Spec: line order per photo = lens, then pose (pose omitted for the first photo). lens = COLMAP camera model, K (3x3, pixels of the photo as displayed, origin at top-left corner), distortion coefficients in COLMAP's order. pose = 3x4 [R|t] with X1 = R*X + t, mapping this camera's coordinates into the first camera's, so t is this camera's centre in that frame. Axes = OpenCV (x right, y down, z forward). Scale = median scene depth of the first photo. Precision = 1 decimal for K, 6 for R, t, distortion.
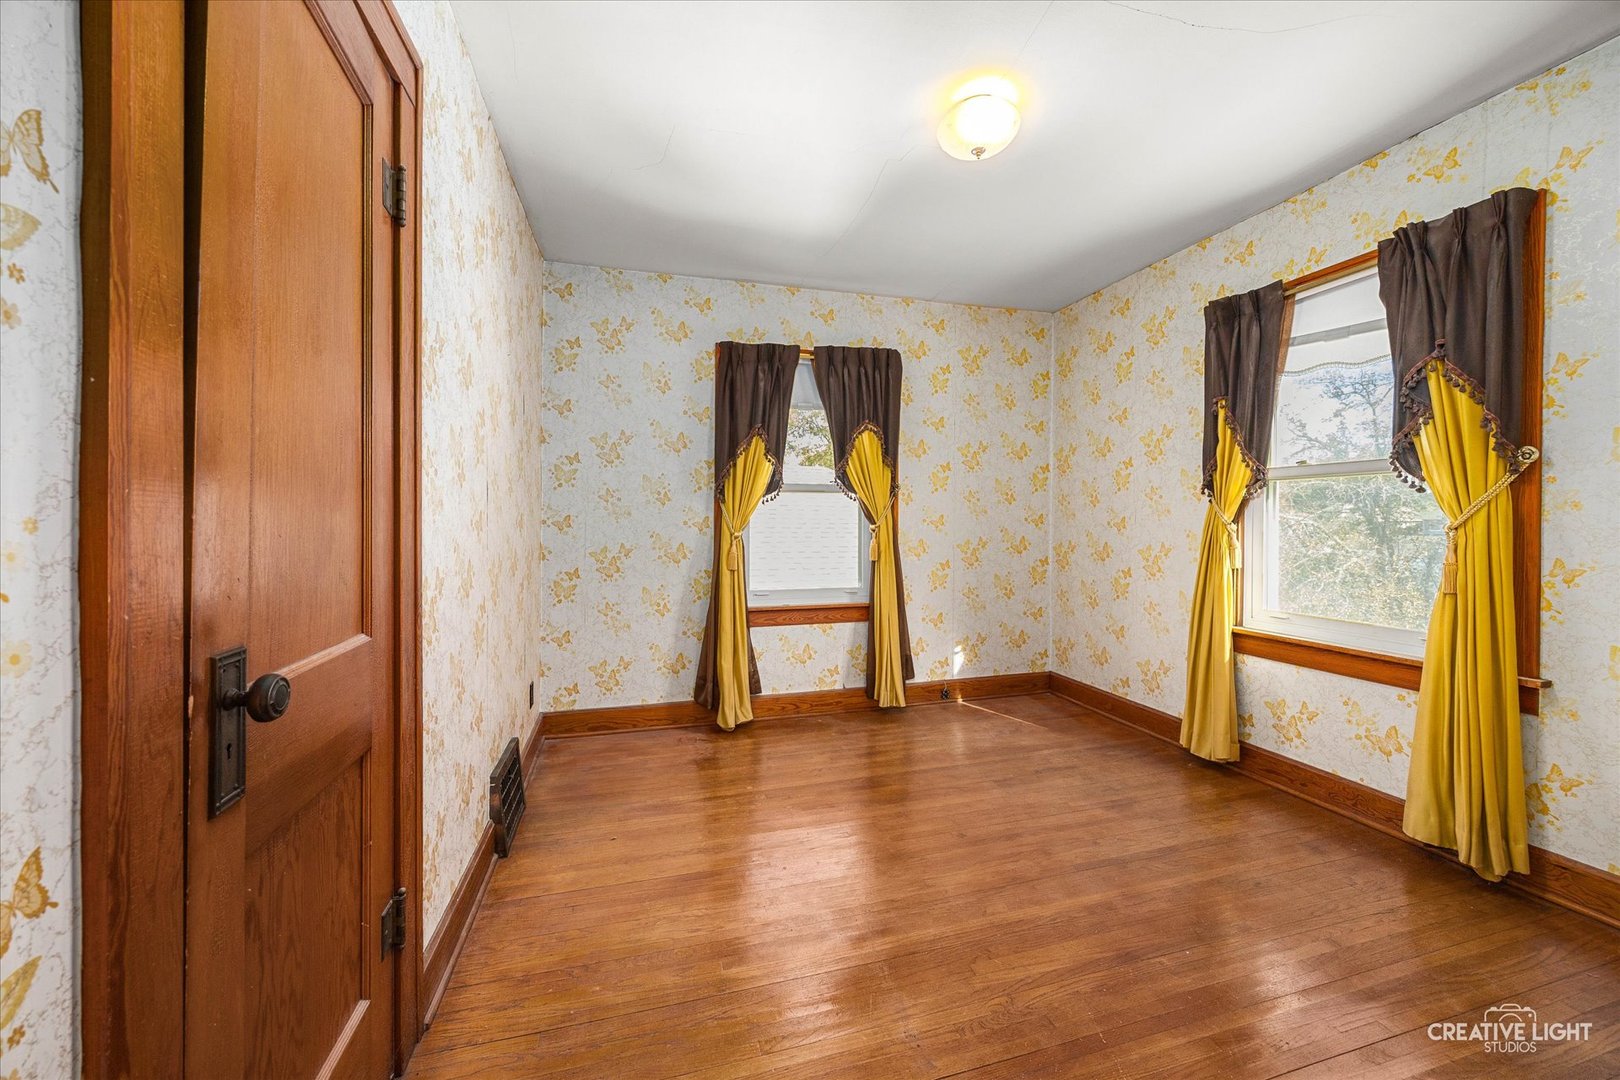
lens RADIAL K [[626.1, 0, 800.4], [0, 626.1, 524.5], [0, 0, 1]] dist [0.001996, 0.000094]
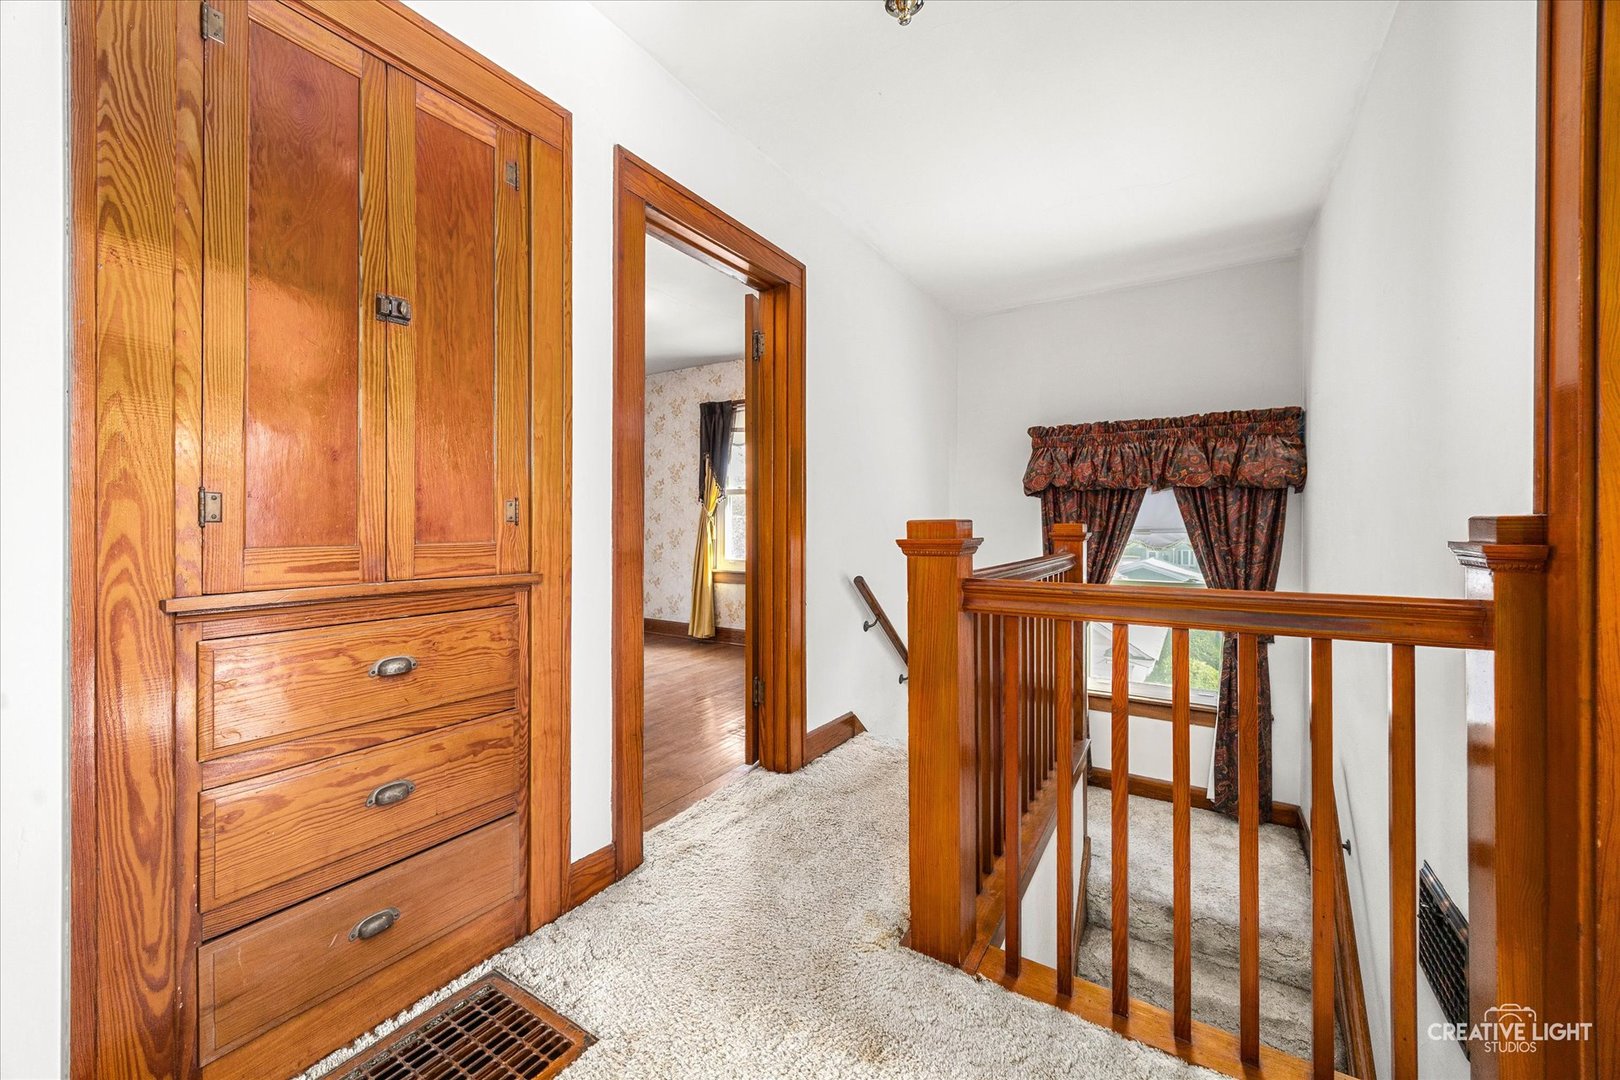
lens RADIAL K [[626.1, 0, 812.3], [0, 626.1, 524.2], [0, 0, 1]] dist [0.001996, 0.000094]
pose [[0.729030, 0.002330, 0.684478, -0.412058], [-0.000144, 0.999995, -0.003251, 0.027377], [-0.684482, 0.002271, 0.729027, -0.627140]]
